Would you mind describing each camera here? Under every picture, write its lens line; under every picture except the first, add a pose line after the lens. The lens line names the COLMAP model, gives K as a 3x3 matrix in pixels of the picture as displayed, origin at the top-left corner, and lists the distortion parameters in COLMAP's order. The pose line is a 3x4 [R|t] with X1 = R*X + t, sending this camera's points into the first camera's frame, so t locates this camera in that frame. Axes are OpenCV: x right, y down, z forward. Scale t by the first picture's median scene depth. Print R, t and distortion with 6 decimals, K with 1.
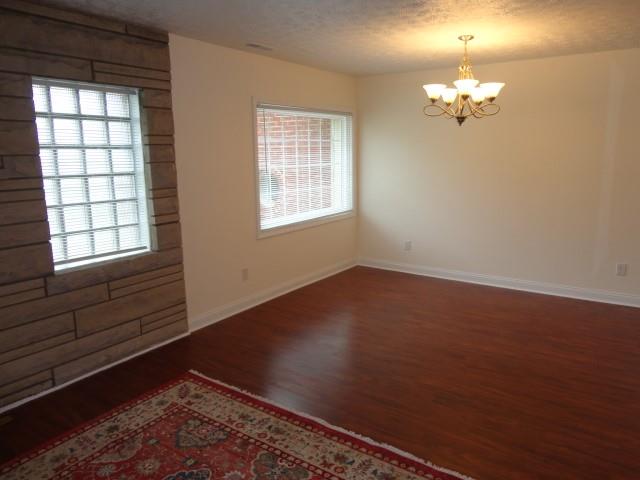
lens RADIAL K [[469.1, 0, 321.9], [0, 469.1, 238.4], [0, 0, 1]] dist [-0.009185, 0.005484]
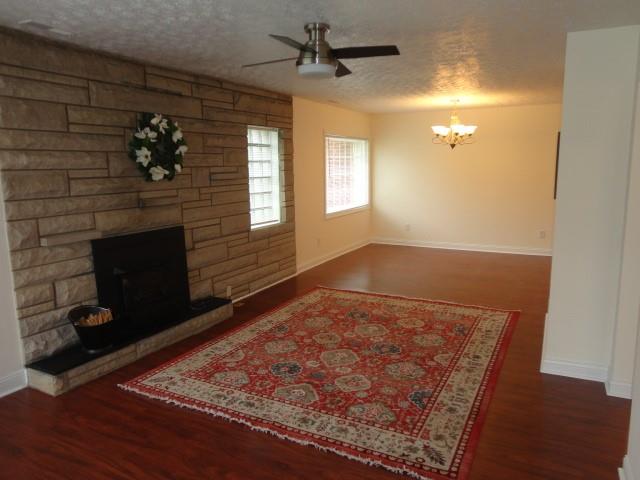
lens RADIAL K [[469.6, 0, 320.0], [0, 469.6, 240.0], [0, 0, 1]] dist [-0.003047, 0.006978]
pose [[0.992534, -0.021959, 0.119973, -0.446857], [0.025048, 0.999391, -0.024300, 0.140065], [-0.119367, 0.027124, 0.992480, -0.729907]]
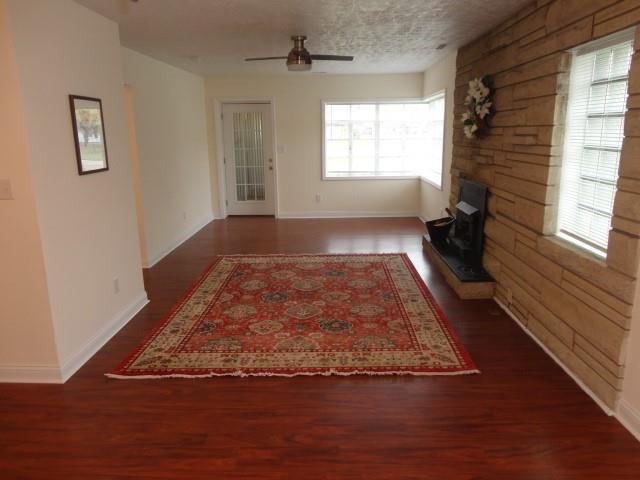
lens RADIAL K [[469.1, 0, 321.9], [0, 469.1, 238.4], [0, 0, 1]] dist [-0.009185, 0.005484]
pose [[-0.834543, 0.149537, -0.530262, 0.372860], [-0.072629, 0.924201, 0.374937, -0.245255], [0.546135, 0.351413, -0.760424, 1.322458]]
